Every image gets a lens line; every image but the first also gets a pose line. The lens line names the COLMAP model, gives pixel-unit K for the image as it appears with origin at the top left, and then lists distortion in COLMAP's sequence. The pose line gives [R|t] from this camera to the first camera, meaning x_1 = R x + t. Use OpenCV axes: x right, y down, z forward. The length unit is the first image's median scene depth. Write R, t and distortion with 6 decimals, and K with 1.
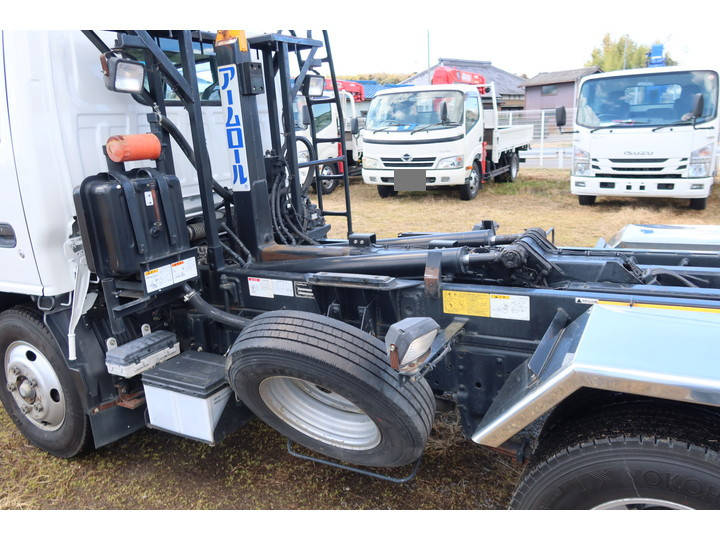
lens RADIAL K [[550.4, 0, 360.4], [0, 550.4, 272.2], [0, 0, 1]] dist [-0.012919, 0.003799]
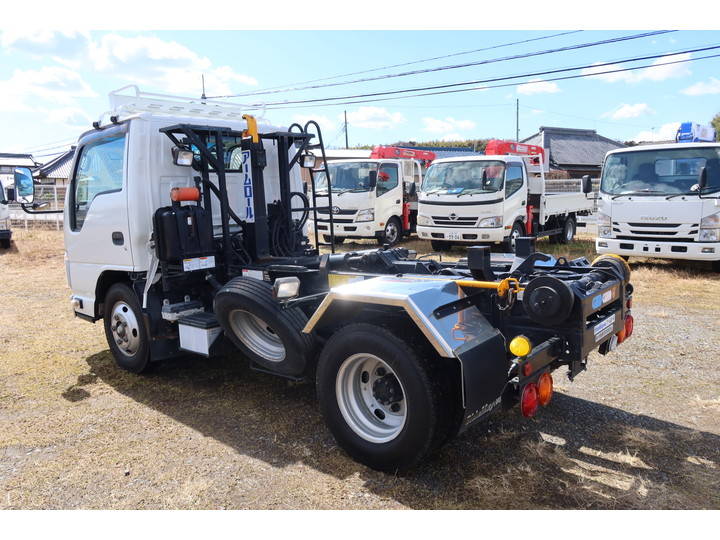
lens RADIAL K [[550.4, 0, 358.5], [0, 550.4, 273.2], [0, 0, 1]] dist [-0.012919, 0.003799]
pose [[0.980560, 0.052506, -0.189064, 0.142197], [-0.072674, 0.992191, -0.101367, 0.049836], [0.182265, 0.113137, 0.976719, -0.184402]]
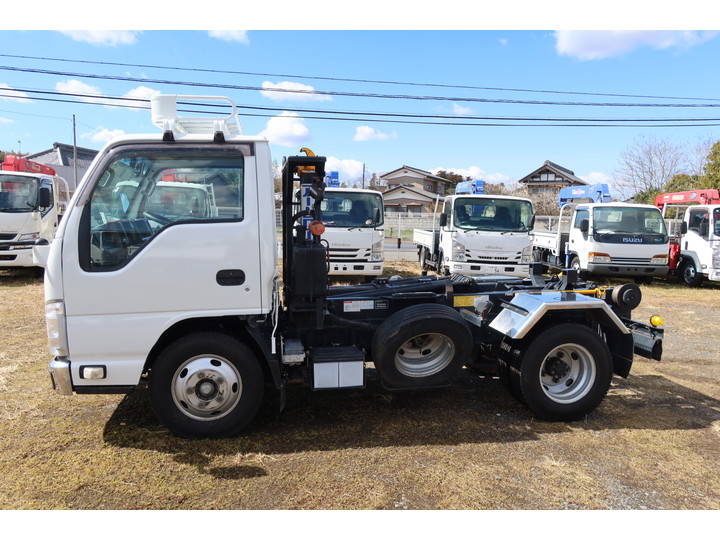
lens RADIAL K [[550.4, 0, 363.0], [0, 550.4, 267.8], [0, 0, 1]] dist [-0.012919, 0.003799]
pose [[0.770011, 0.004958, 0.638012, -0.380651], [0.105074, 0.985331, -0.134470, 0.043744], [-0.629319, 0.170582, 0.758195, -0.122807]]
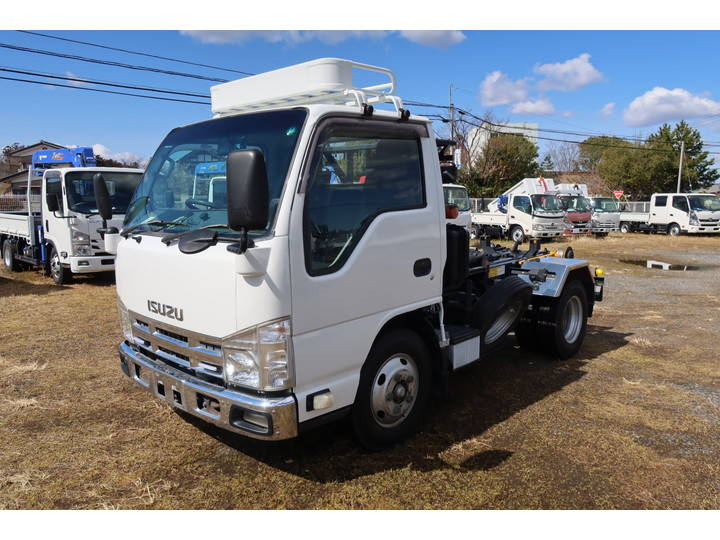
lens RADIAL K [[550.4, 0, 366.0], [0, 550.4, 271.2], [0, 0, 1]] dist [-0.012919, 0.003799]
pose [[0.235422, -0.076437, 0.968883, -0.591064], [0.237422, 0.971222, 0.018932, -0.034074], [-0.942447, 0.225577, 0.246795, 0.217204]]
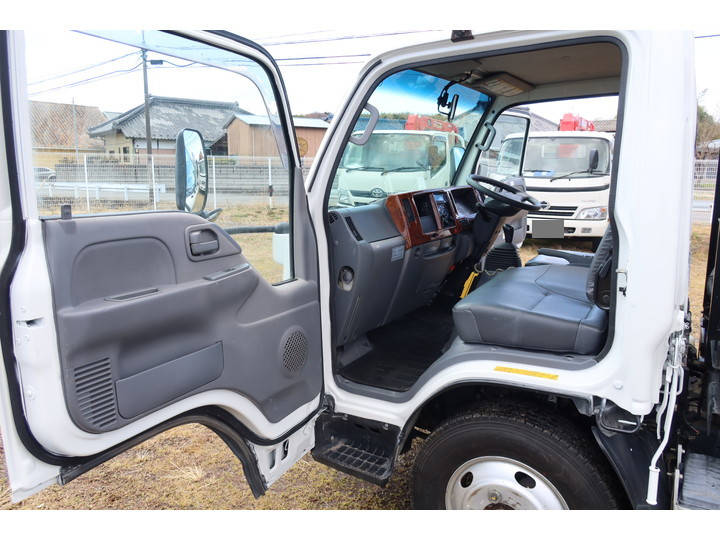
lens RADIAL K [[550.4, 0, 360.0], [0, 550.4, 273.7], [0, 0, 1]] dist [-0.012919, 0.003799]
pose [[0.998315, 0.052953, -0.023735, -0.253511], [-0.054306, 0.996687, -0.060539, -0.021201], [0.020451, 0.061726, 0.997884, 0.072653]]
